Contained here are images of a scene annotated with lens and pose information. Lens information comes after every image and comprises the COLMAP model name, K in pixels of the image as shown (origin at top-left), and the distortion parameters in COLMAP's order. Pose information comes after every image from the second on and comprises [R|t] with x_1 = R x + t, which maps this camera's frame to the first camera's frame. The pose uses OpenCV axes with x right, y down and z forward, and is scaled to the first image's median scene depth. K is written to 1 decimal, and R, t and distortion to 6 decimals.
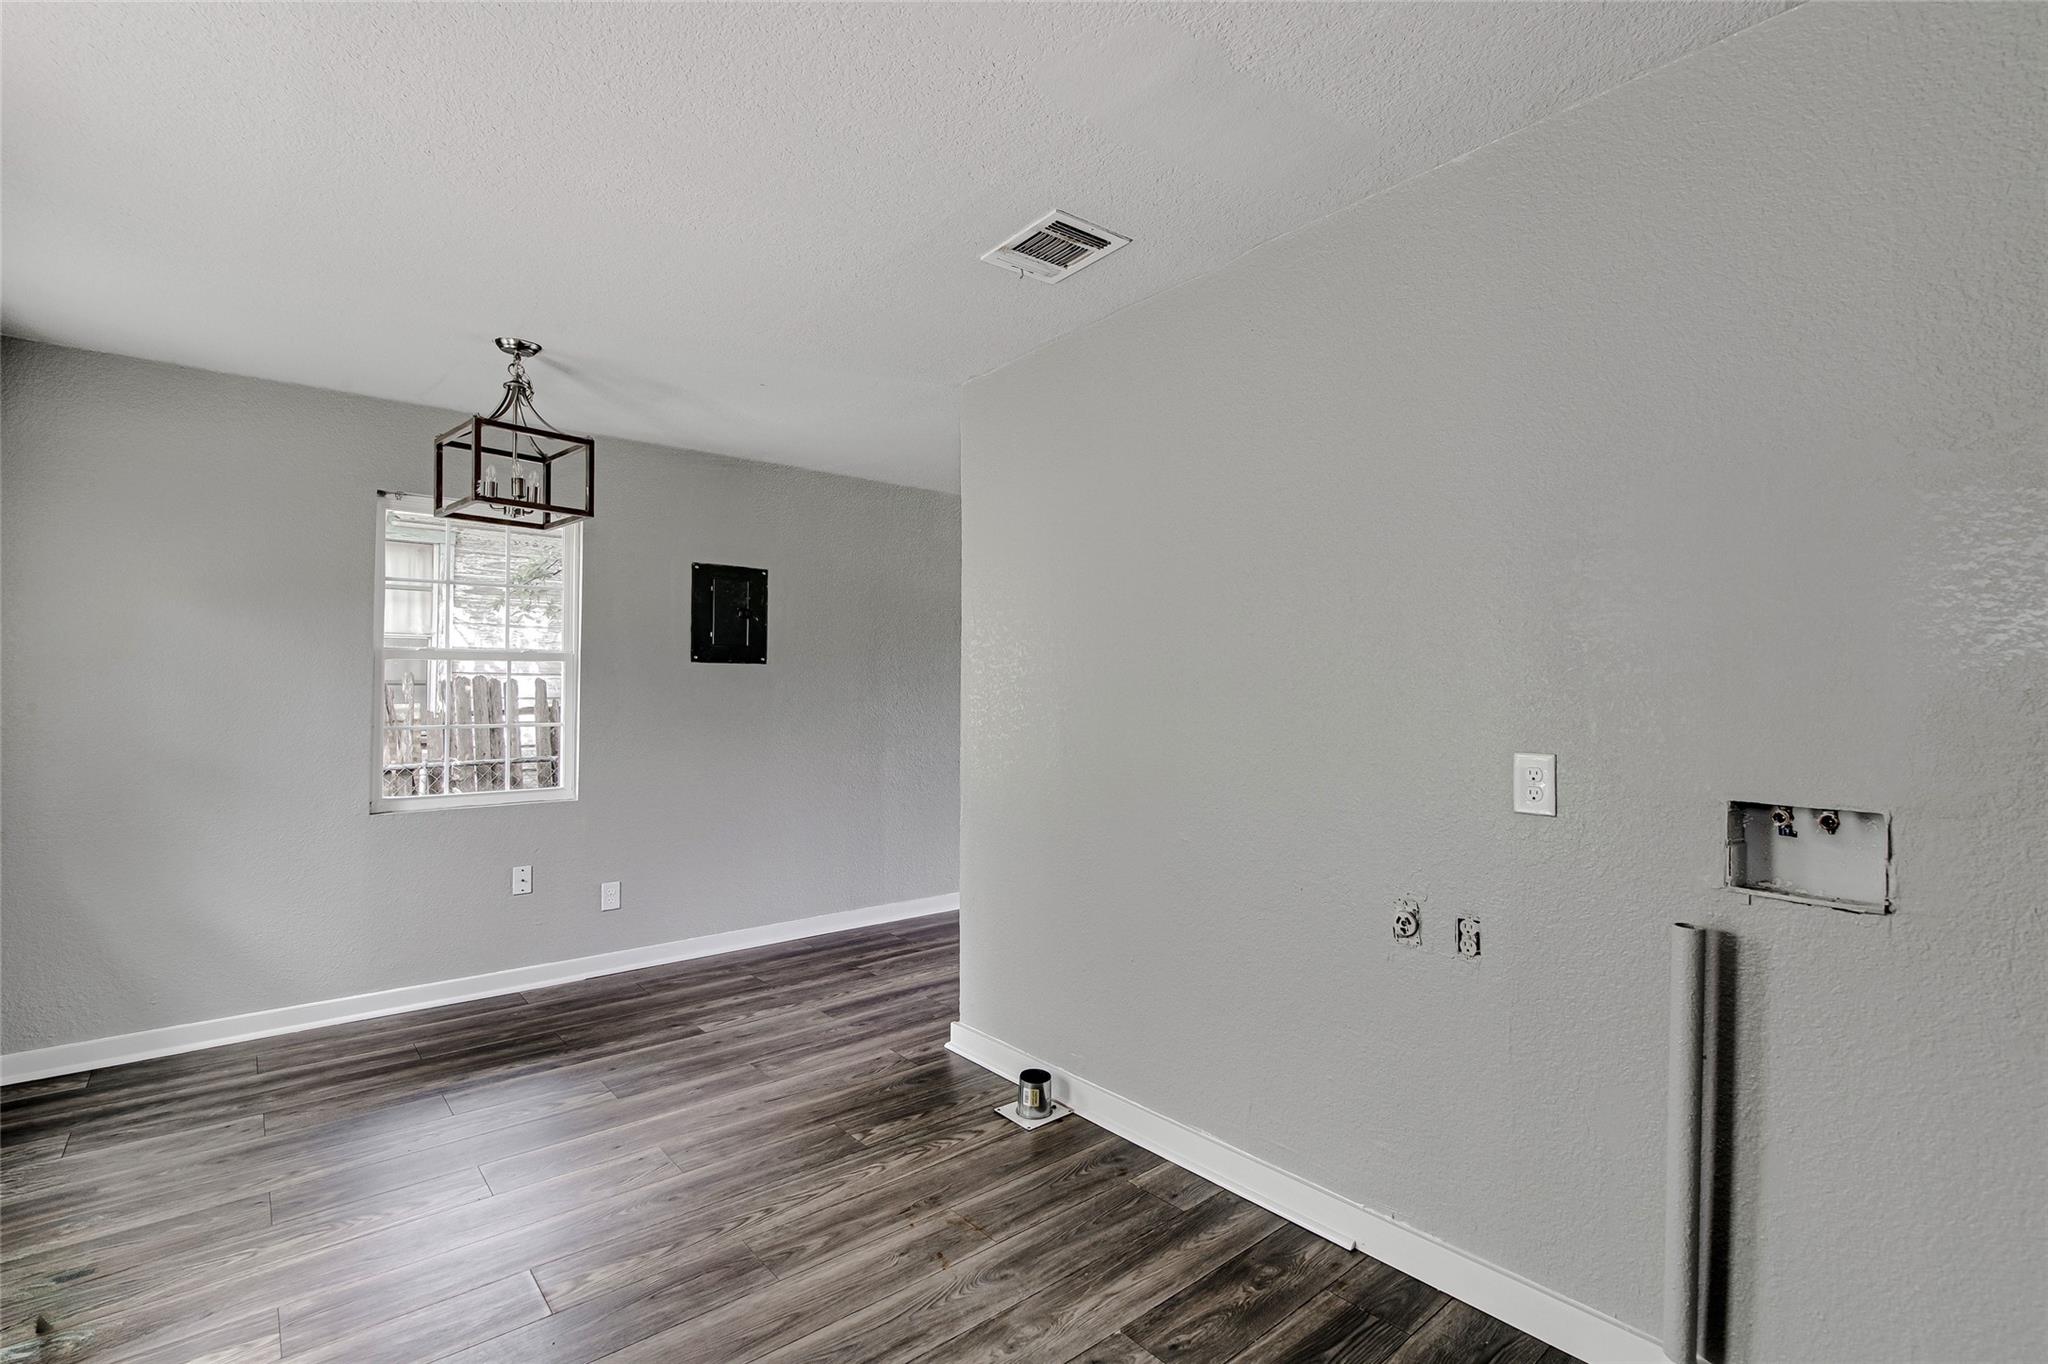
lens RADIAL K [[924.0, 0, 1051.6], [0, 924.0, 682.2], [0, 0, 1]] dist [0.000024, 0.000088]
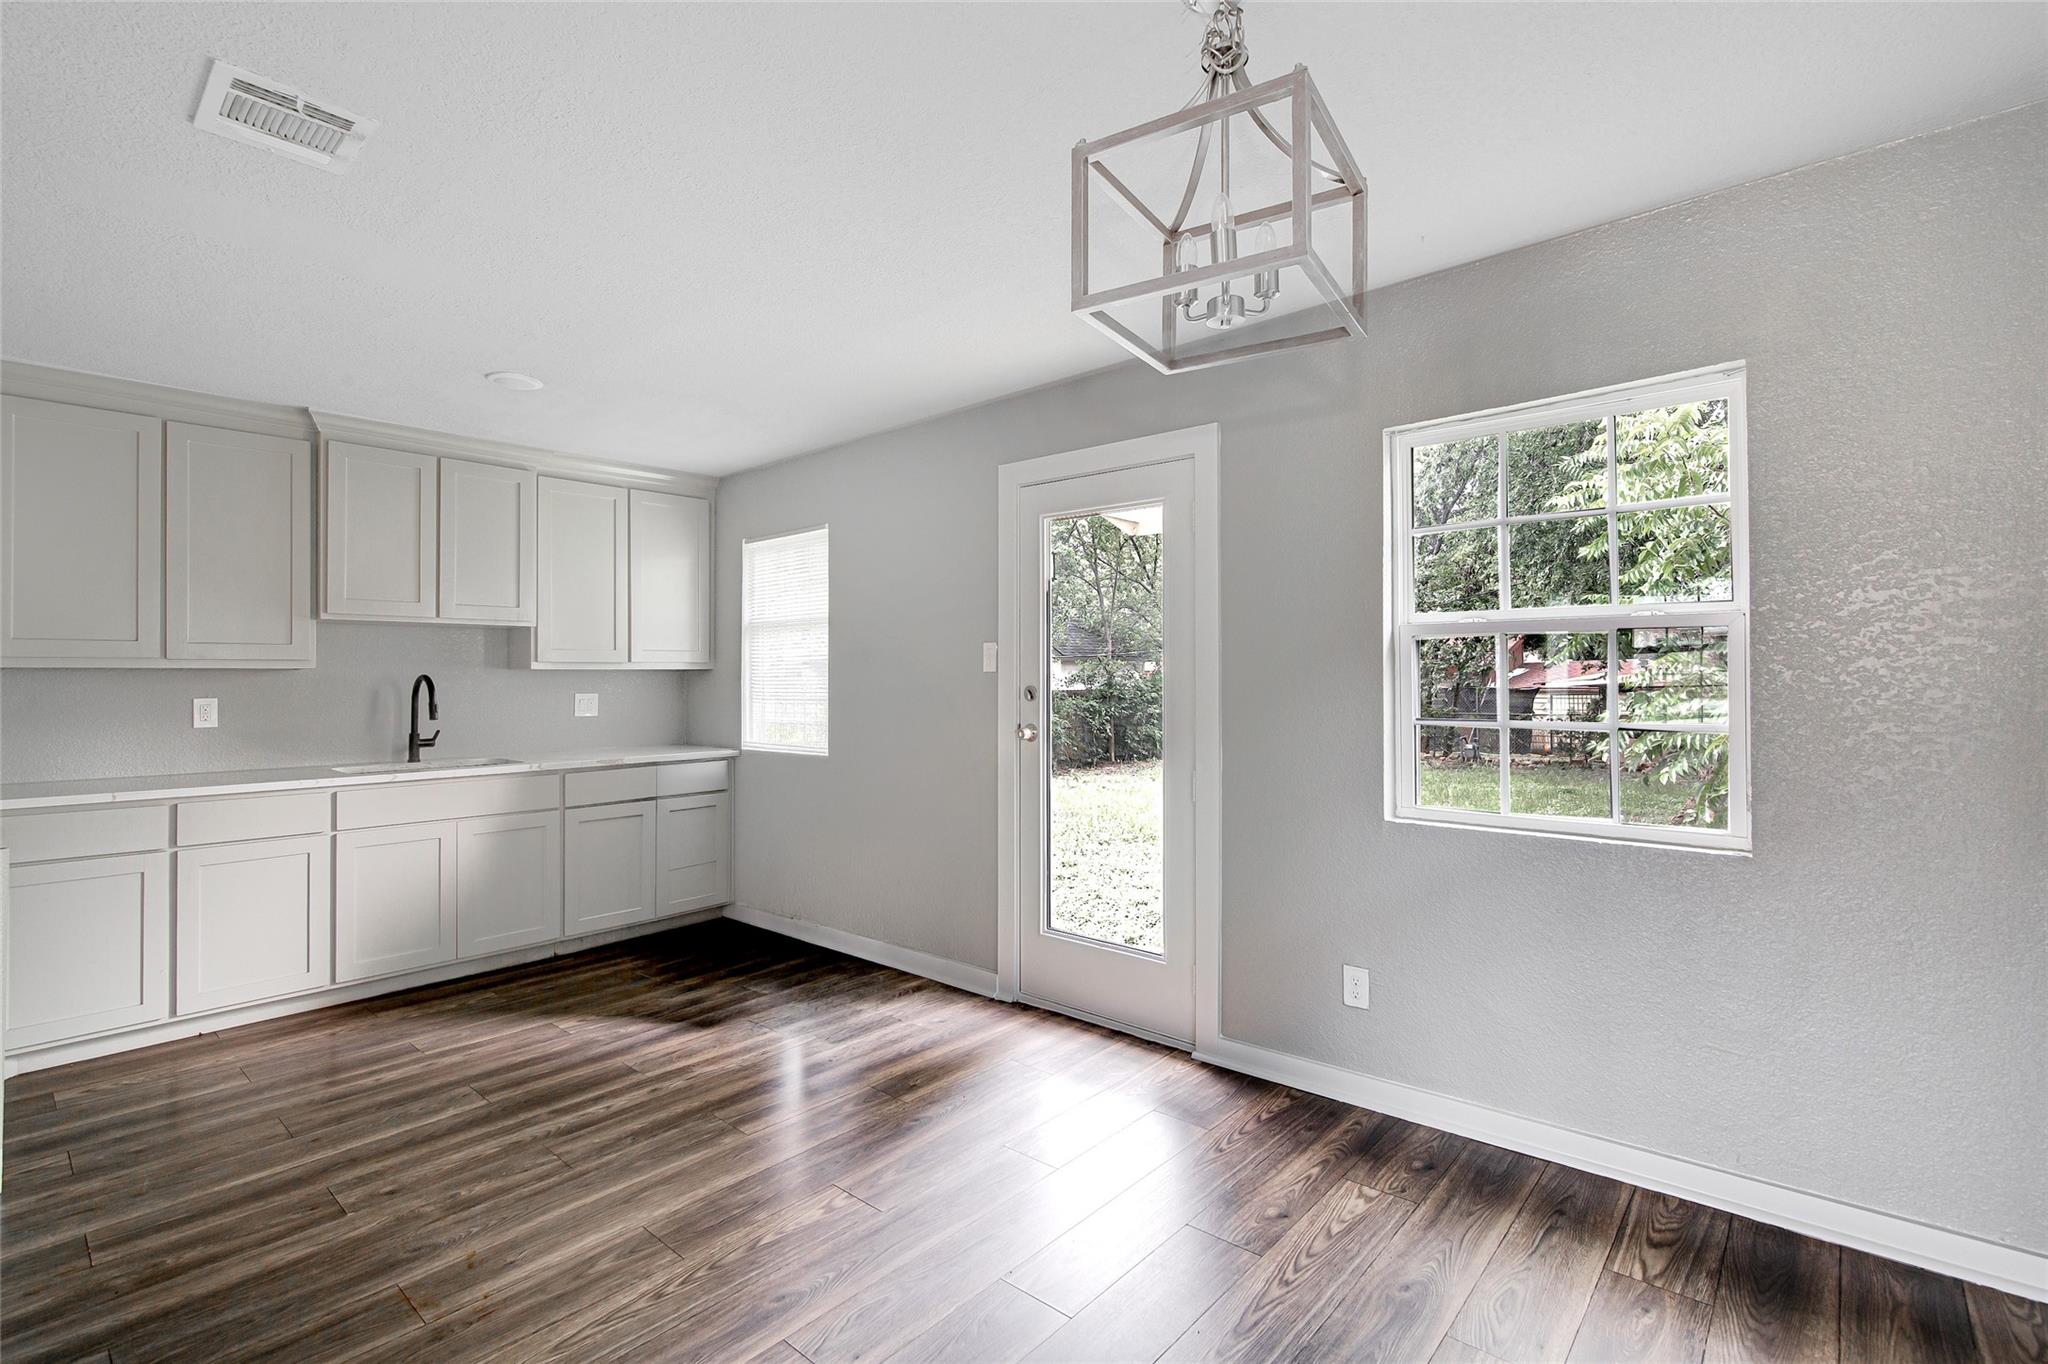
lens RADIAL K [[924.0, 0, 1051.6], [0, 924.0, 682.2], [0, 0, 1]] dist [0.000024, 0.000088]
pose [[-0.989278, 0.009979, -0.145701, -0.577802], [0.011666, 0.999874, -0.010727, 0.018146], [0.145576, -0.012312, -0.989270, 2.010805]]
